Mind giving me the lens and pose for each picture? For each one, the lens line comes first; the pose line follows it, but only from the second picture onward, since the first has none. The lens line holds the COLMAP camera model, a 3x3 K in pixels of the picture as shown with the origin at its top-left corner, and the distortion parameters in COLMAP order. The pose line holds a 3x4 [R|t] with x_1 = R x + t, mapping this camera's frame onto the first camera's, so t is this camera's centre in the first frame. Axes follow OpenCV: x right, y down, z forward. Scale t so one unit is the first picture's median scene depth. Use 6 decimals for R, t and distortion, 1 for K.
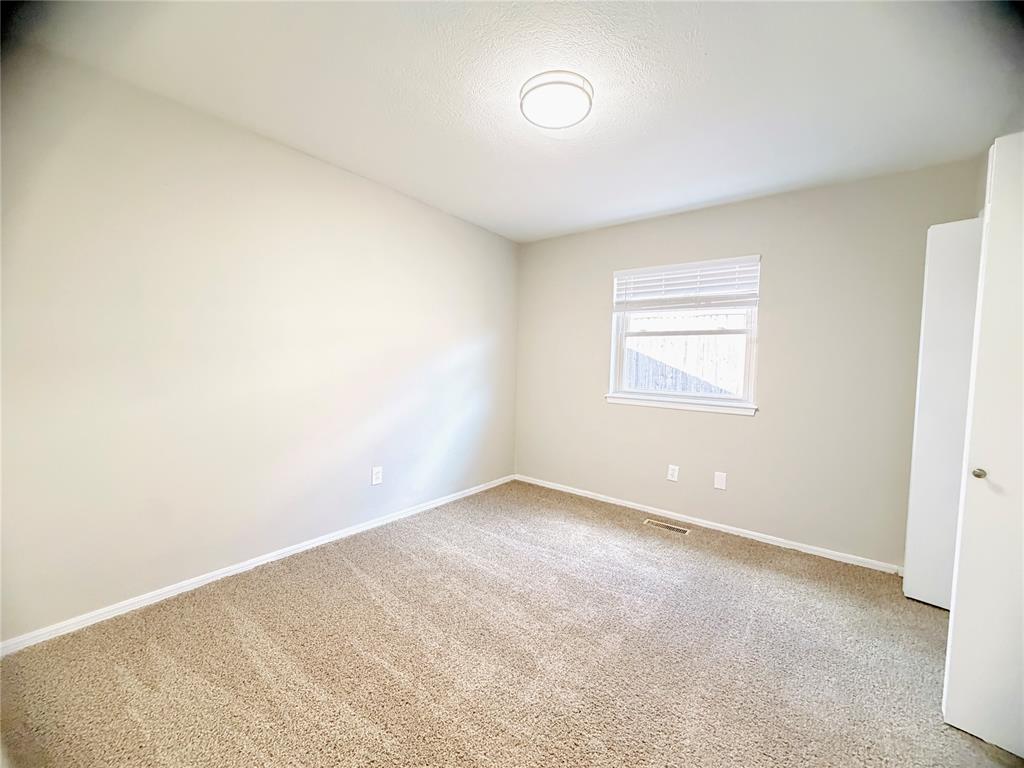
lens RADIAL K [[410.7, 0, 515.3], [0, 410.7, 387.9], [0, 0, 1]] dist [0.002924, -0.000882]
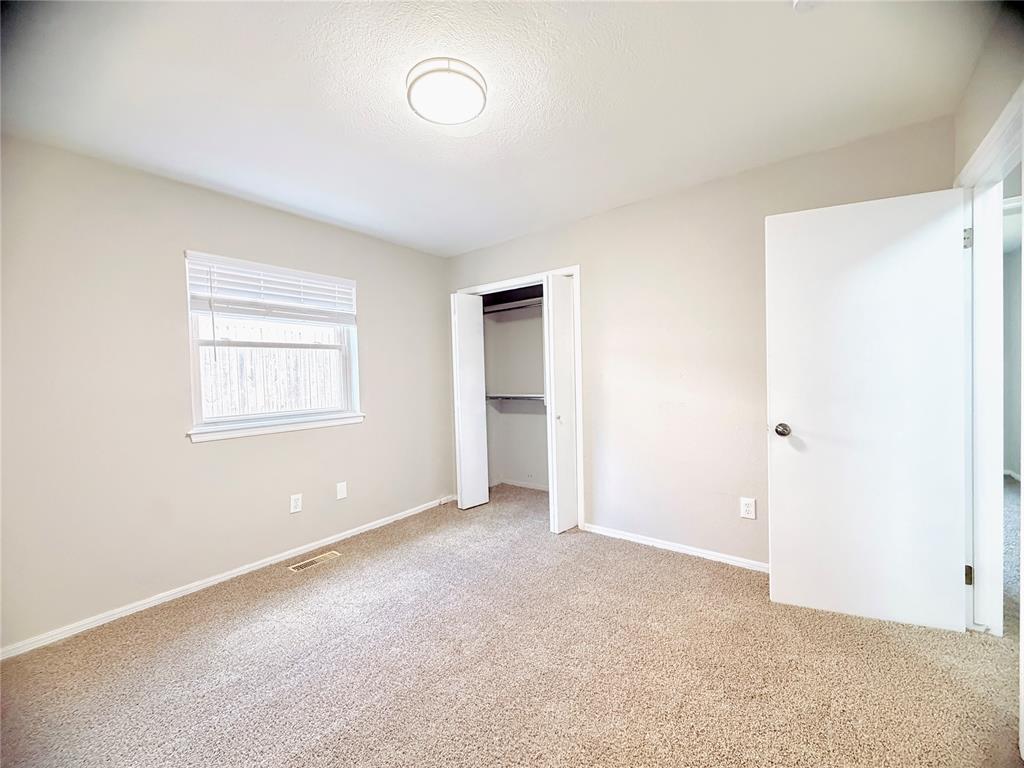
lens RADIAL K [[410.7, 0, 515.0], [0, 410.7, 385.8], [0, 0, 1]] dist [0.002924, -0.000882]
pose [[-0.002532, -0.058722, 0.998271, -0.504095], [0.089229, 0.994279, 0.058714, -0.056266], [-0.996008, 0.089223, 0.002723, 0.525991]]
